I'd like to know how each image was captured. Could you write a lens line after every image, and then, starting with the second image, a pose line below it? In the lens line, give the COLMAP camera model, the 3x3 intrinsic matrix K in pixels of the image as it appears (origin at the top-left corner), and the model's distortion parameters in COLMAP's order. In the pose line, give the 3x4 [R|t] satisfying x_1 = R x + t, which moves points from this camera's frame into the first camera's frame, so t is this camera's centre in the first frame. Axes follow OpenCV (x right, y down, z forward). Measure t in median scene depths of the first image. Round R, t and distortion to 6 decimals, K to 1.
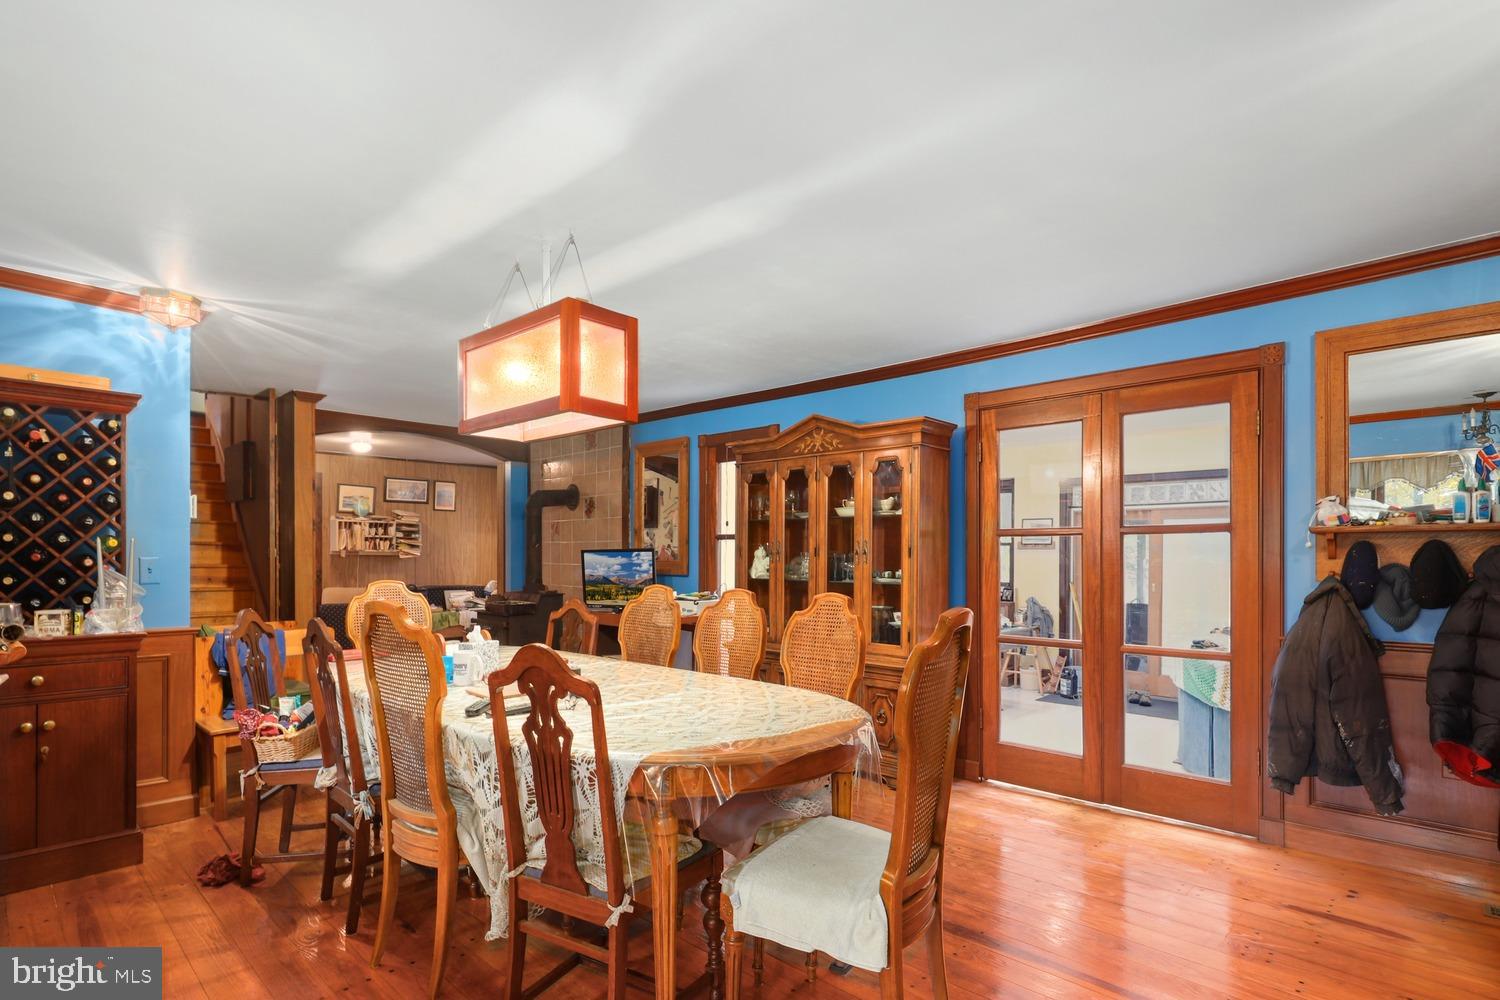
lens RADIAL K [[727.7, 0, 750.8], [0, 727.7, 557.4], [0, 0, 1]] dist [0.024313, -0.000280]
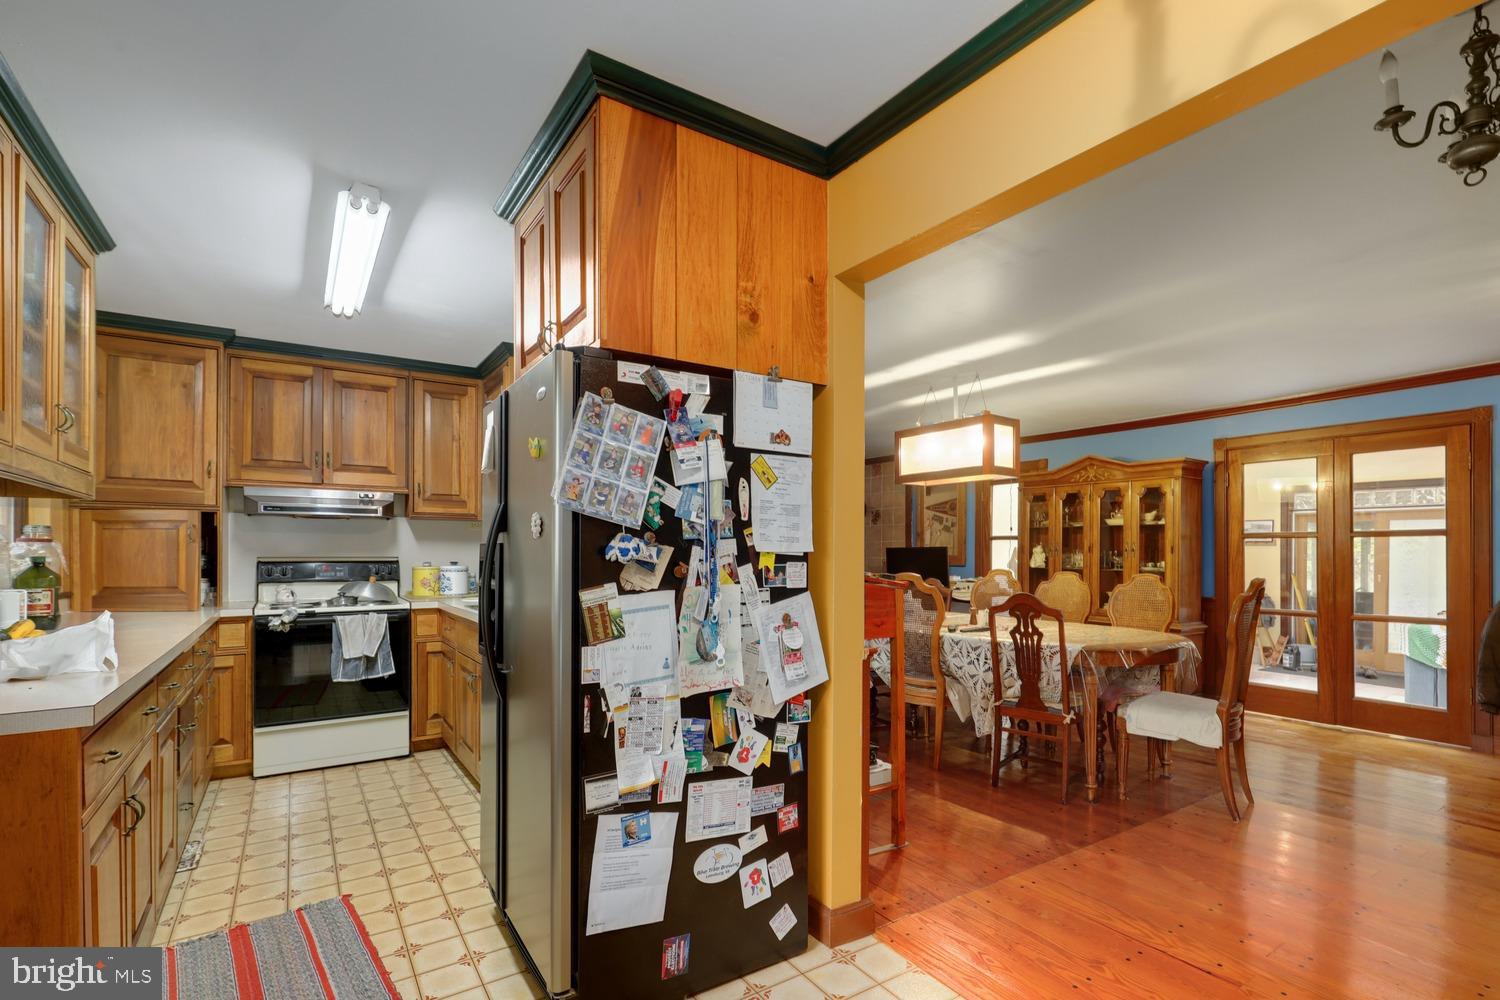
lens RADIAL K [[672.2, 0, 702.0], [0, 672.2, 549.2], [0, 0, 1]] dist [0.013461, 0.000402]
pose [[0.961227, -0.000708, -0.275759, -0.311215], [-0.000573, 0.999989, -0.004565, -0.001101], [0.275759, 0.004546, 0.961216, -0.562854]]
